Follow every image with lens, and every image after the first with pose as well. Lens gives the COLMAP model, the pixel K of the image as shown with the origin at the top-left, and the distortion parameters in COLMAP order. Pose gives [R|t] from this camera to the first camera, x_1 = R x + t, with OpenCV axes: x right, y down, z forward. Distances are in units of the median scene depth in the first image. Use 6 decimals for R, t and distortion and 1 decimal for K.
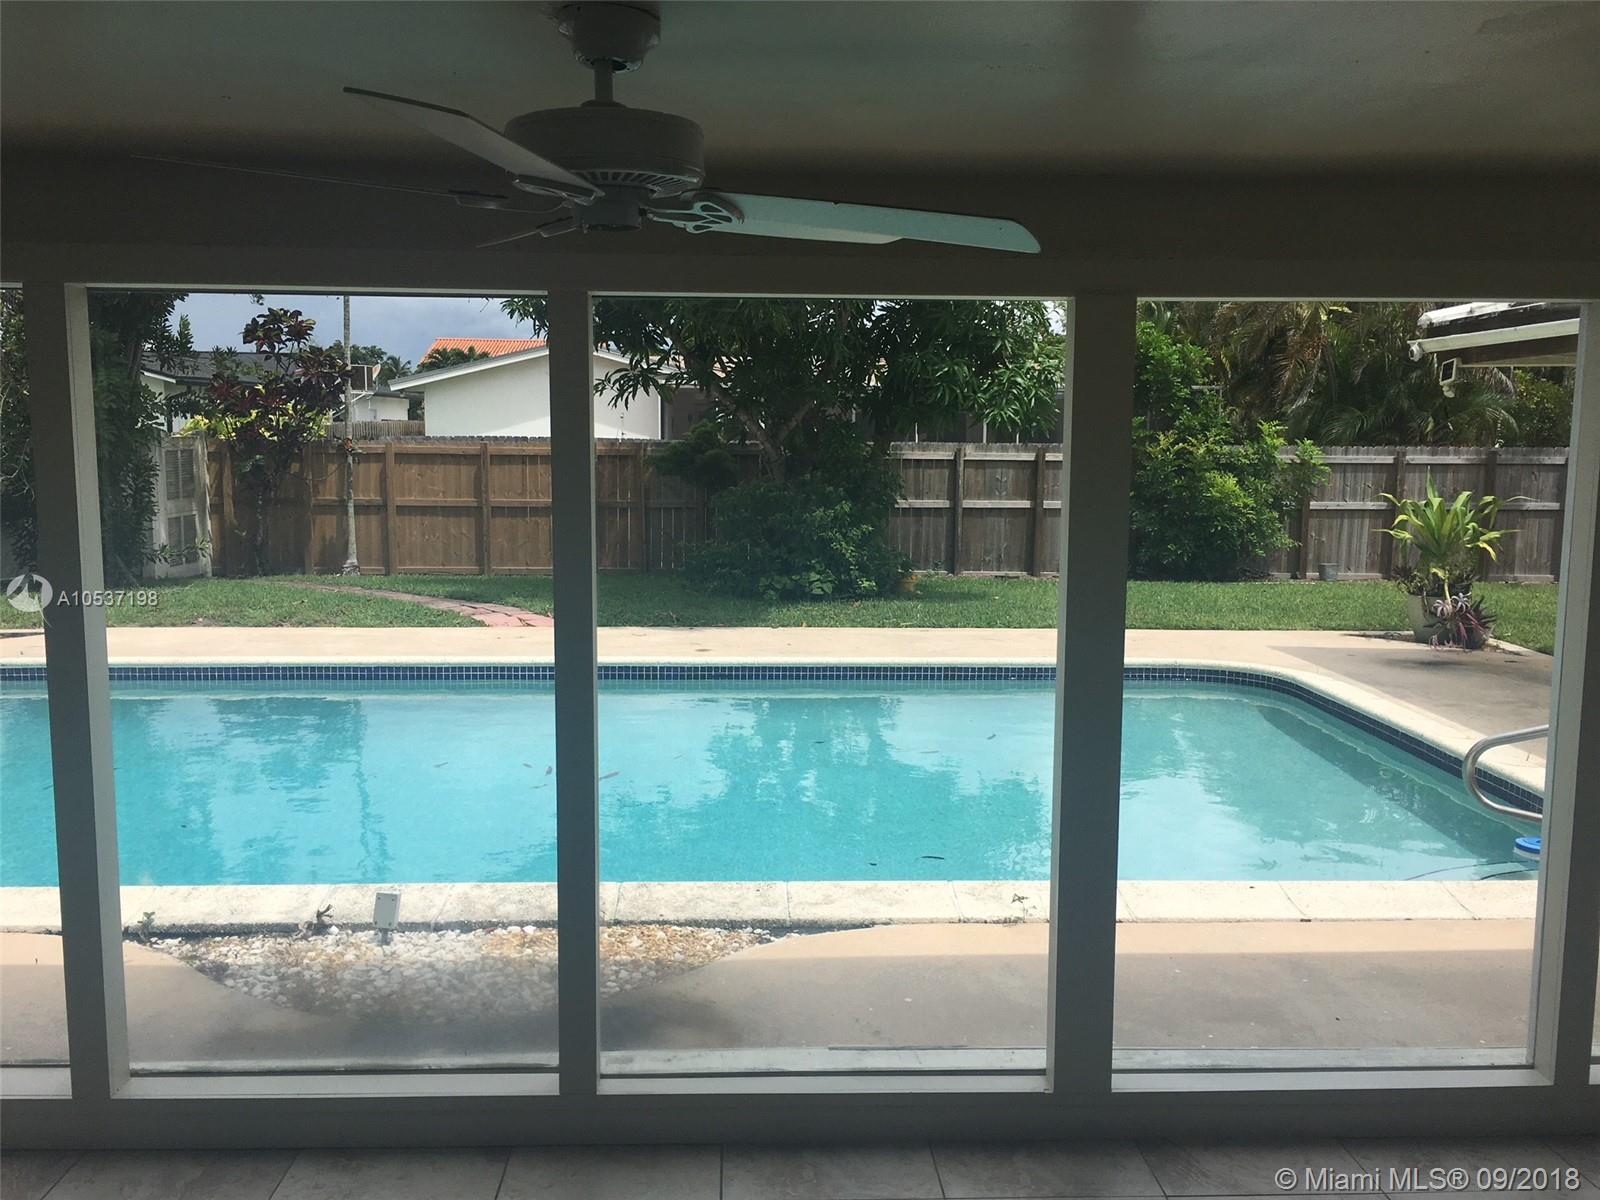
lens RADIAL K [[1370.9, 0, 800.0], [0, 1370.9, 600.0], [0, 0, 1]] dist [0.010956, -0.000285]
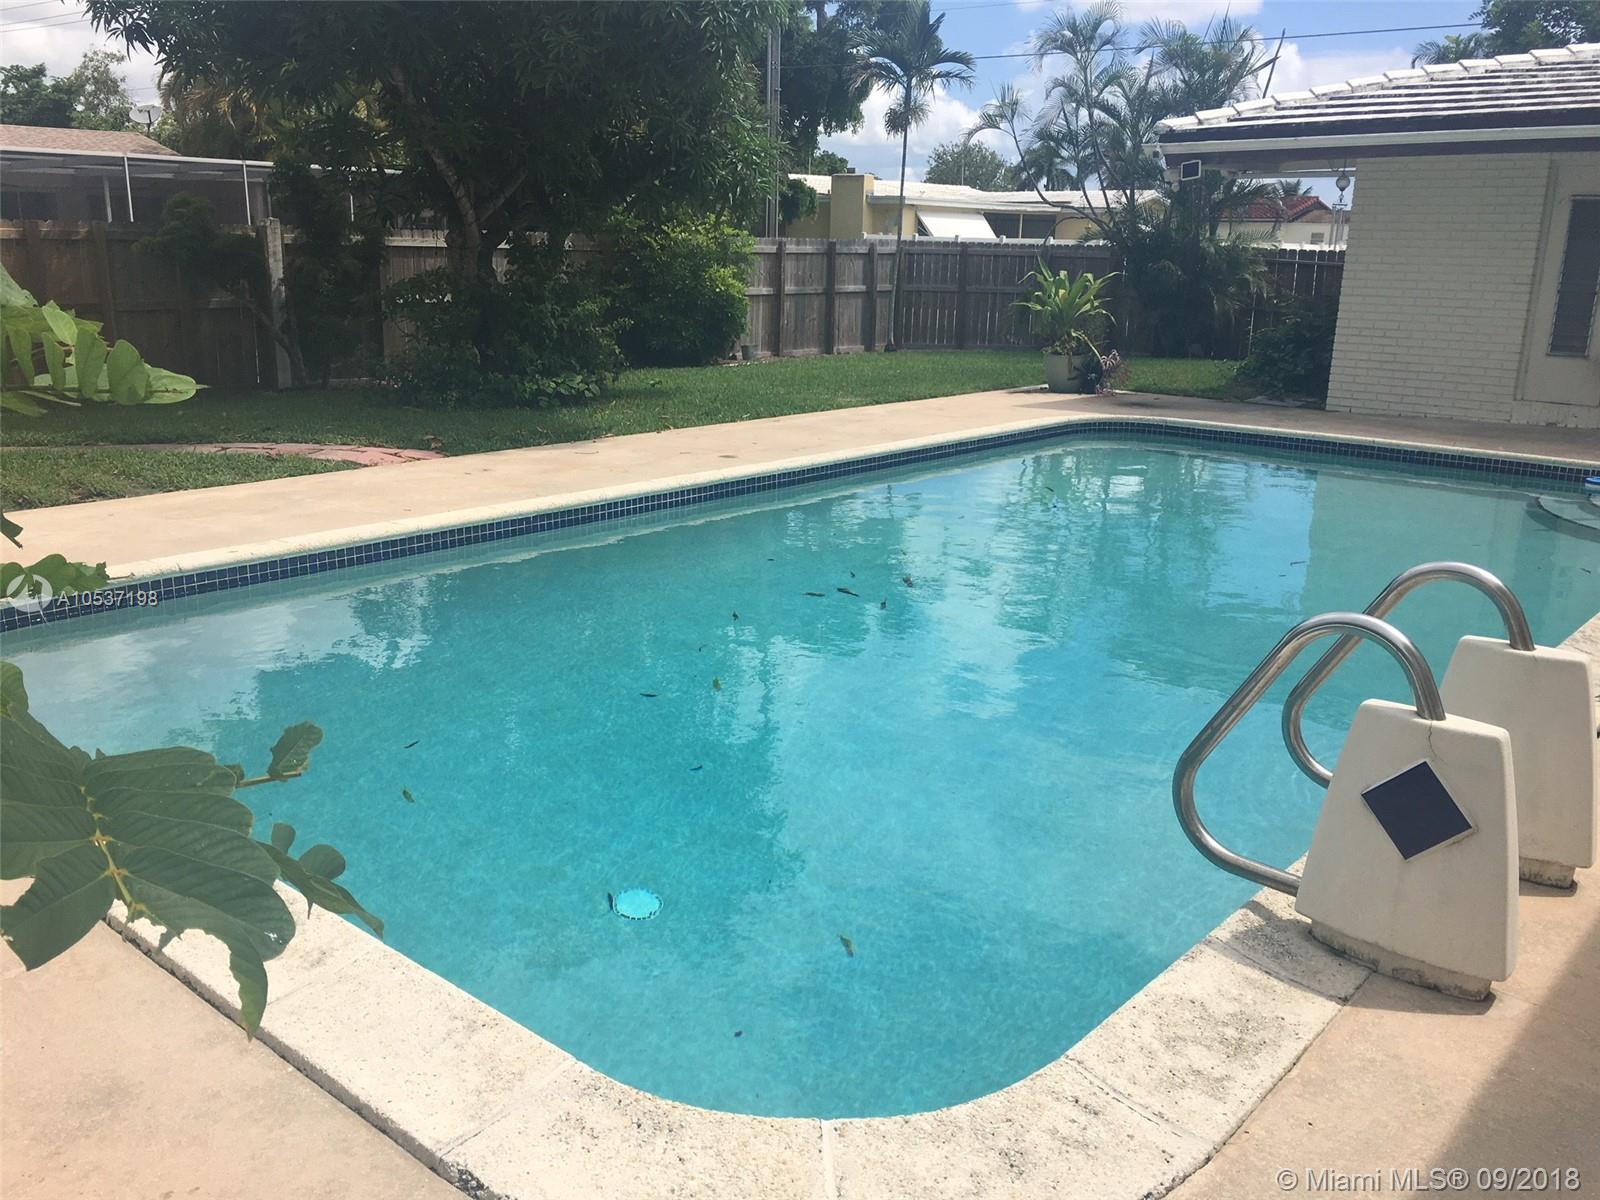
lens RADIAL K [[1370.9, 0, 800.0], [0, 1370.9, 600.0], [0, 0, 1]] dist [0.010956, -0.000285]
pose [[0.680904, -0.183534, 0.709003, -0.570169], [0.082409, 0.981142, 0.174838, -0.019825], [-0.727721, -0.060620, 0.683189, 0.271476]]
